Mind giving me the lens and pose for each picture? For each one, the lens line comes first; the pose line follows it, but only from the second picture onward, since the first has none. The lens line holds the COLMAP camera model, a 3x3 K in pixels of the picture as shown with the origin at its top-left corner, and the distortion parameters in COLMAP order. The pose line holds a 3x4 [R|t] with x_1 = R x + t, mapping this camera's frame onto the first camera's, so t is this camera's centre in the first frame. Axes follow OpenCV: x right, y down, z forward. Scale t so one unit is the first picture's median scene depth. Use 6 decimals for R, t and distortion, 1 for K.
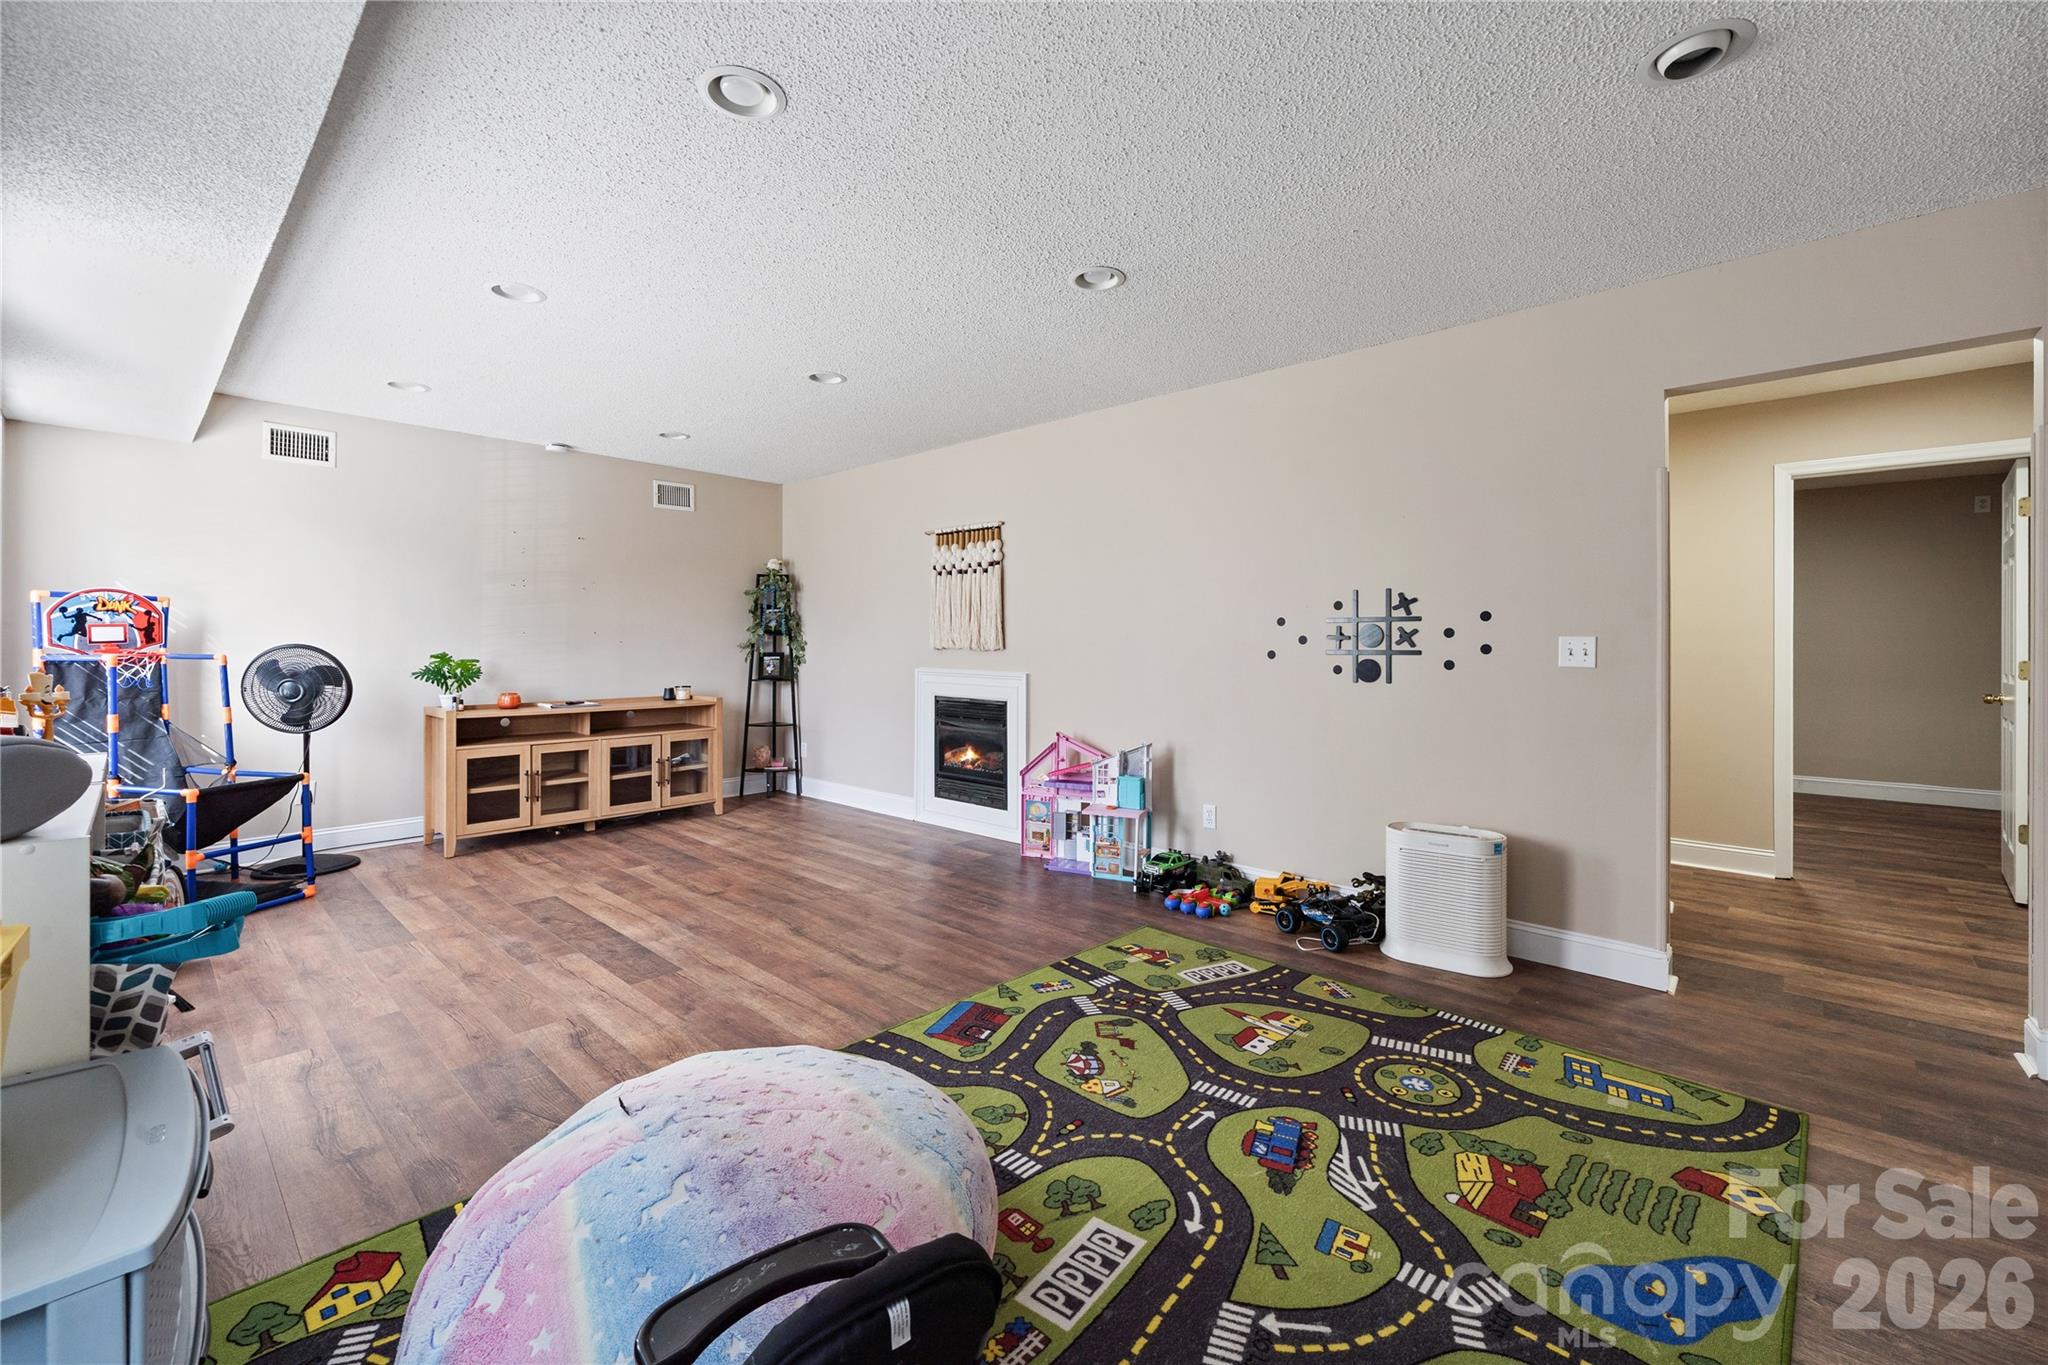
lens RADIAL K [[832.4, 0, 1025.4], [0, 832.4, 637.9], [0, 0, 1]] dist [-0.005637, 0.001887]
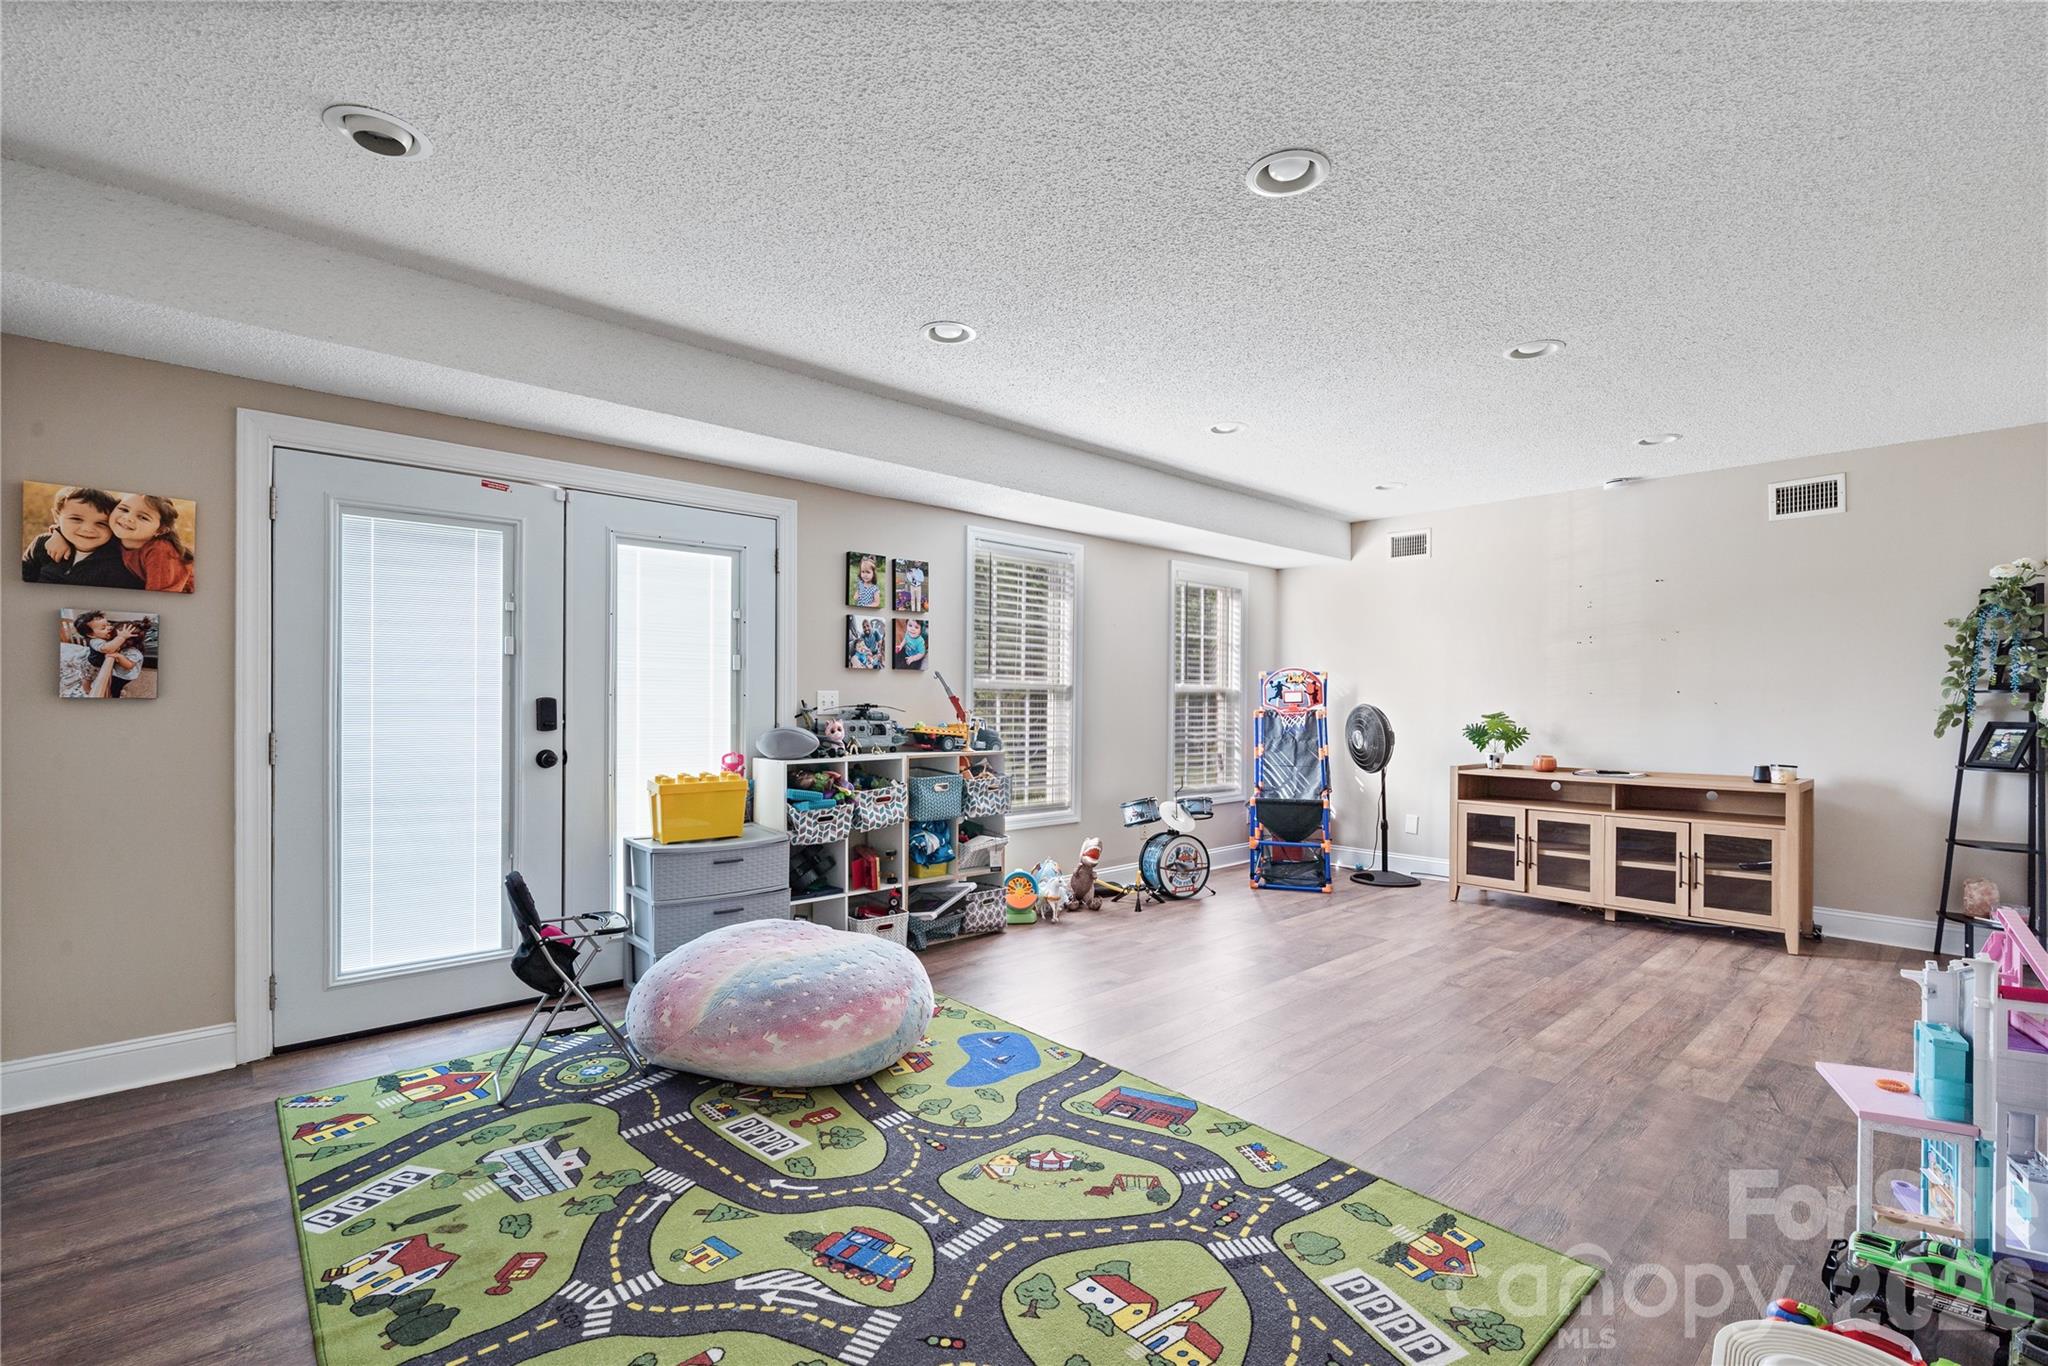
lens RADIAL K [[900.8, 0, 1017.3], [0, 900.8, 700.5], [0, 0, 1]] dist [0.000236, 0.000070]
pose [[-0.072776, -0.003836, -0.997341, 0.993862], [0.000686, 0.999992, -0.003896, 0.012004], [0.997348, -0.000968, -0.072773, 0.970825]]
